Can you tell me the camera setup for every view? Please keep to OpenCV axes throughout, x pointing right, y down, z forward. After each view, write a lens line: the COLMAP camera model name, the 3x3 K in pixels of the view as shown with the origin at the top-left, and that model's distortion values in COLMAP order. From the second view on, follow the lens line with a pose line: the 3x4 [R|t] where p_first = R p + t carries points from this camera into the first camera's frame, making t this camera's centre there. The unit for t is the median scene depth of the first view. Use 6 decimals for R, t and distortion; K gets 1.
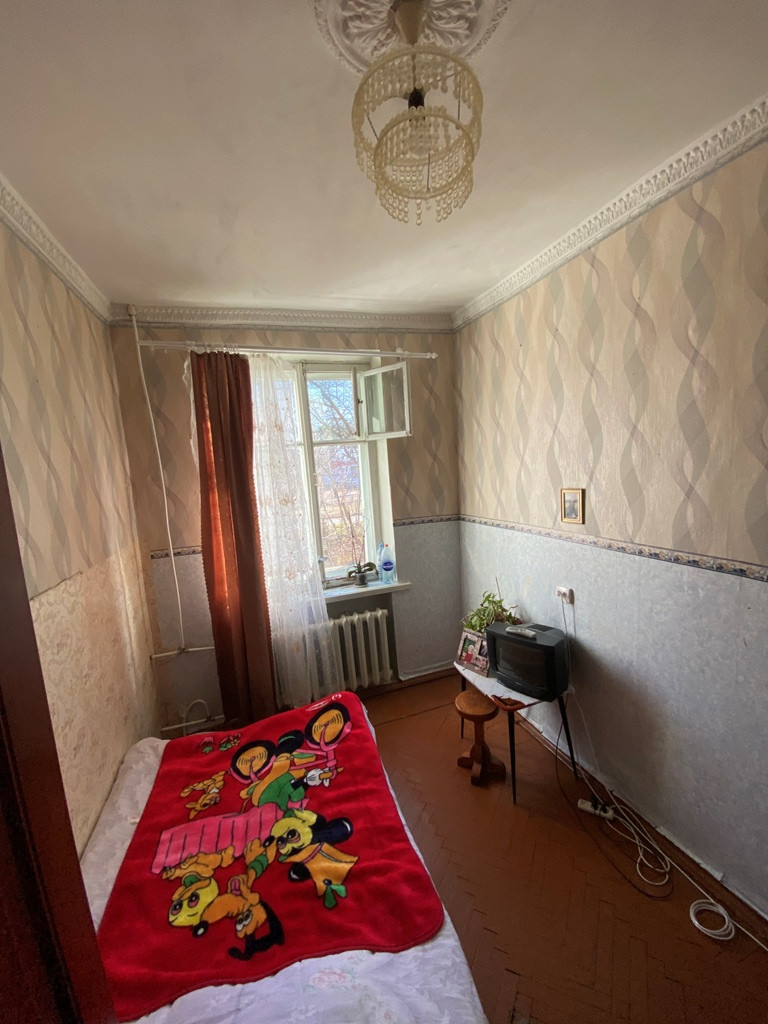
lens RADIAL K [[422.9, 0, 384.0], [0, 422.9, 512.0], [0, 0, 1]] dist [0.028101, -0.024284]
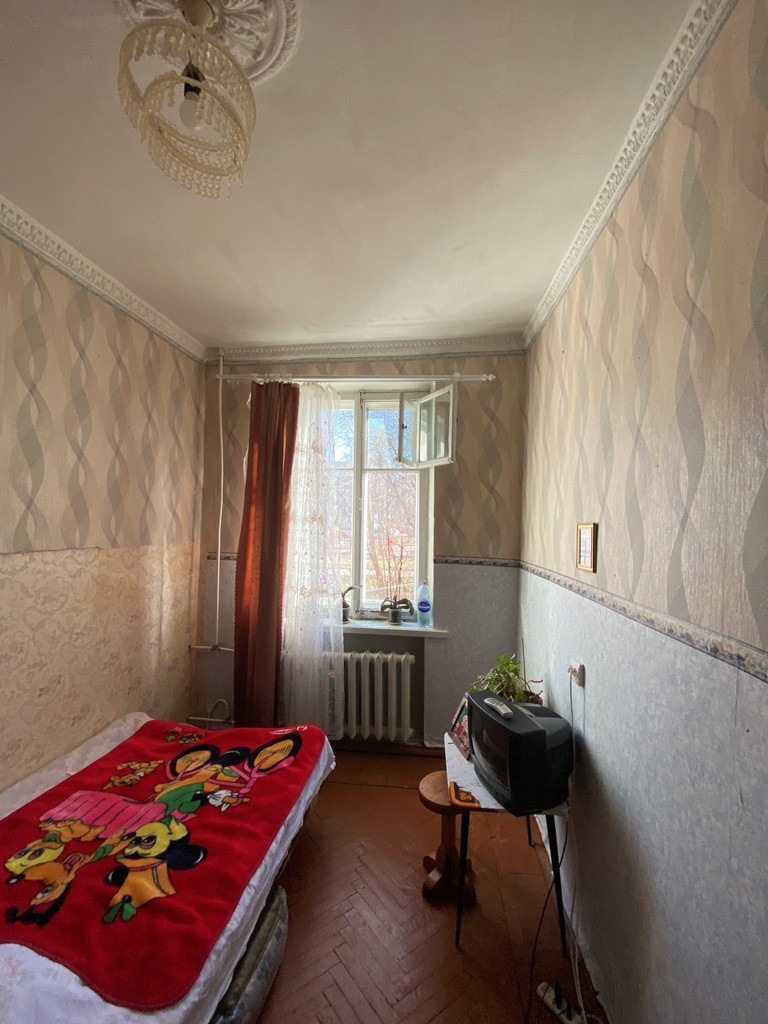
lens RADIAL K [[422.9, 0, 384.0], [0, 422.9, 512.0], [0, 0, 1]] dist [0.028101, -0.024284]
pose [[0.898290, 0.075249, -0.432913, 0.425786], [-0.131171, 0.986227, -0.100753, 0.043616], [0.419369, 0.147291, 0.895788, 0.183486]]
